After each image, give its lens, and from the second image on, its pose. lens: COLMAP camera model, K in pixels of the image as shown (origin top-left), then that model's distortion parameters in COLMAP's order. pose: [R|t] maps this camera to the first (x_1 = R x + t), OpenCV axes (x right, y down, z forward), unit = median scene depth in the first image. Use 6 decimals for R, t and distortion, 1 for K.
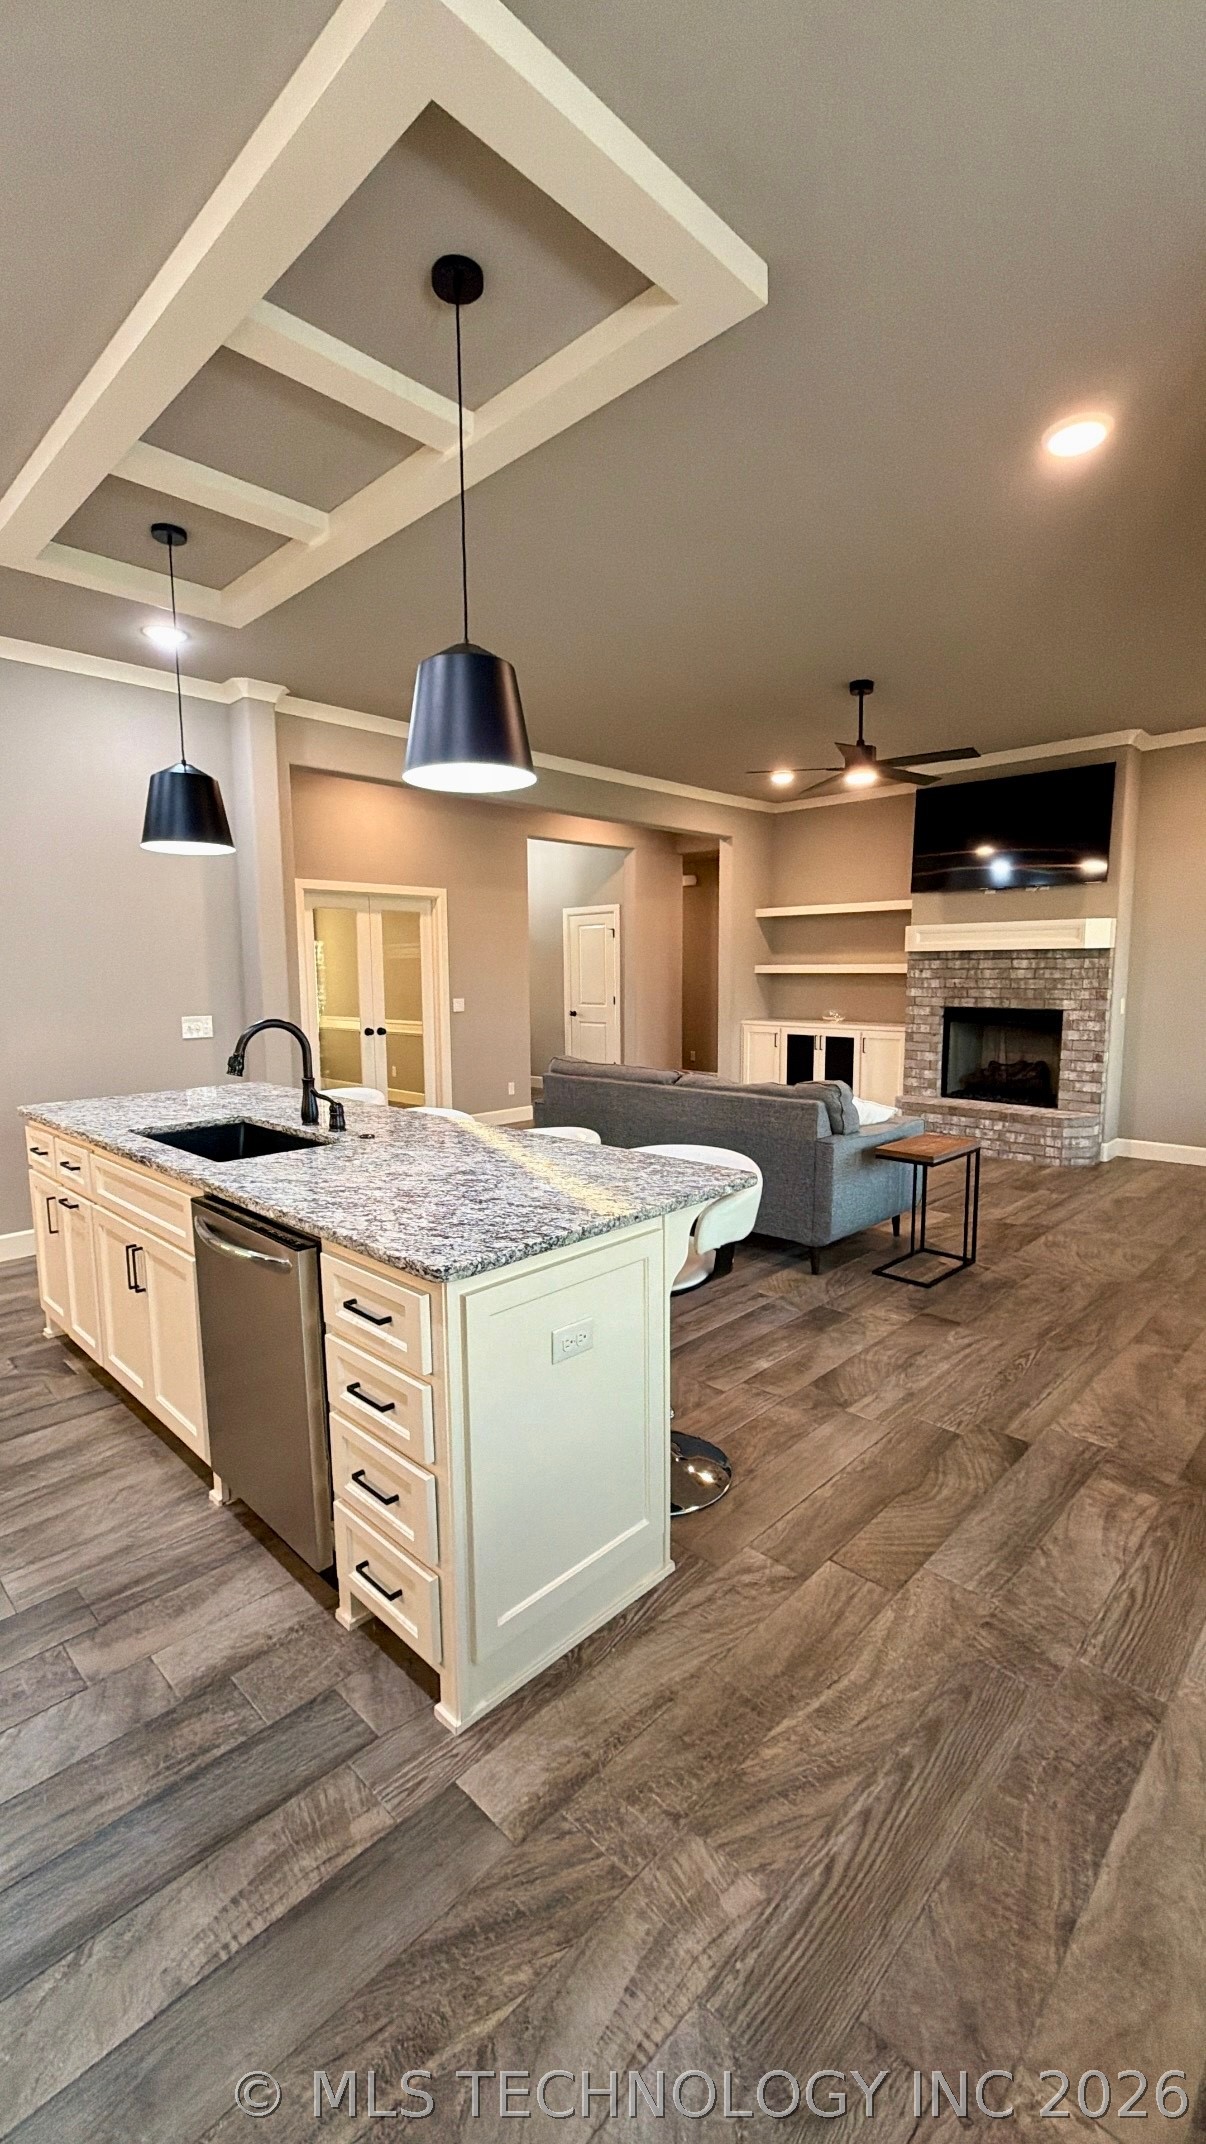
lens RADIAL K [[893.8, 0, 603.0], [0, 893.8, 1072.0], [0, 0, 1]] dist [0.002955, 0.000281]
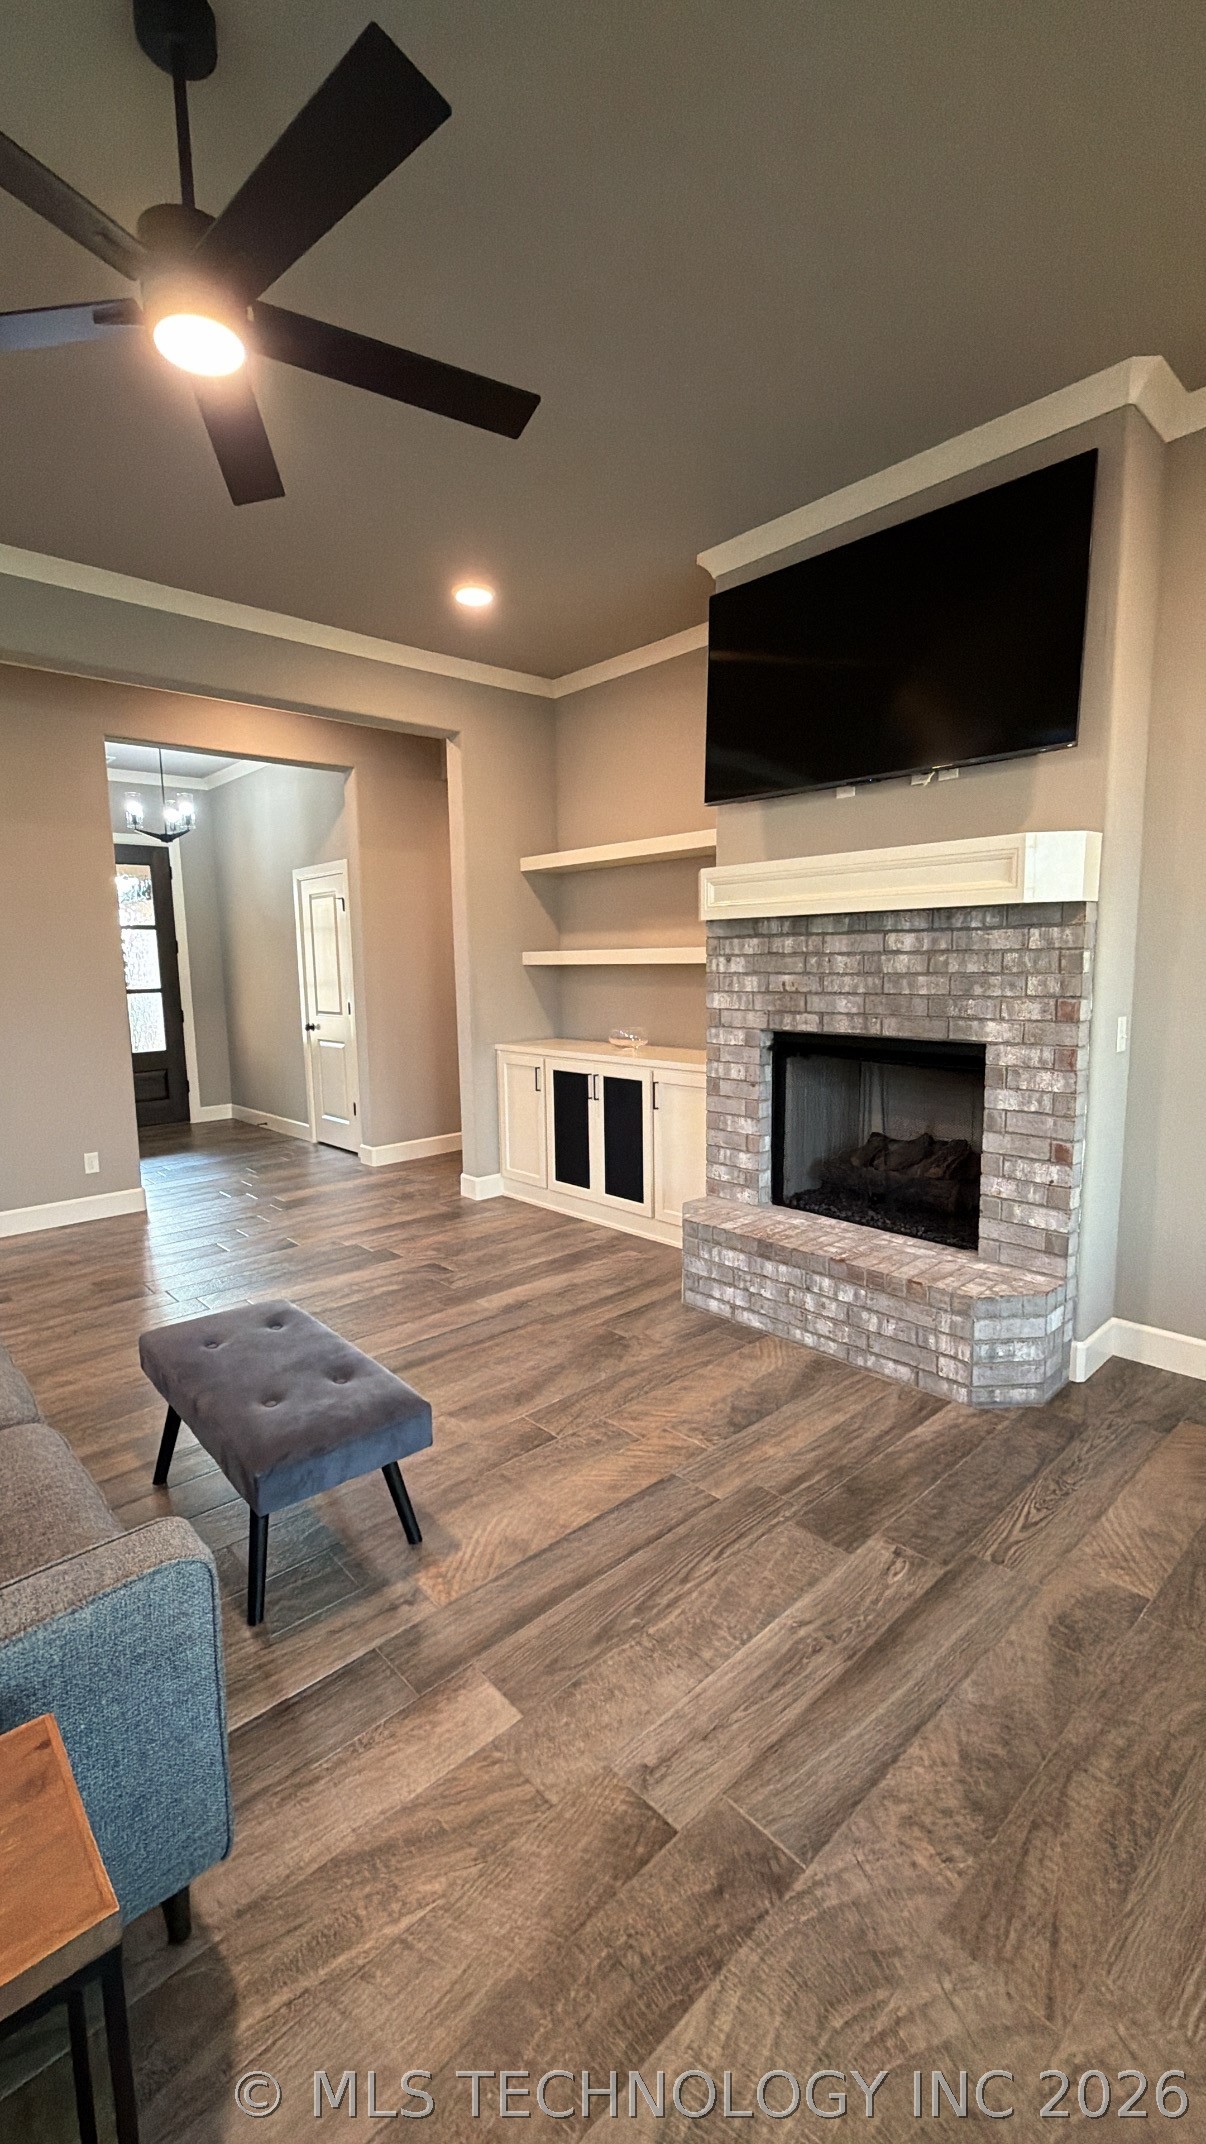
lens RADIAL K [[893.8, 0, 603.0], [0, 893.8, 1072.0], [0, 0, 1]] dist [0.002955, 0.000281]
pose [[0.998490, -0.003920, -0.054793, 0.338513], [0.004630, 0.999907, 0.012841, -0.060142], [0.054738, -0.013075, 0.998415, 0.527326]]
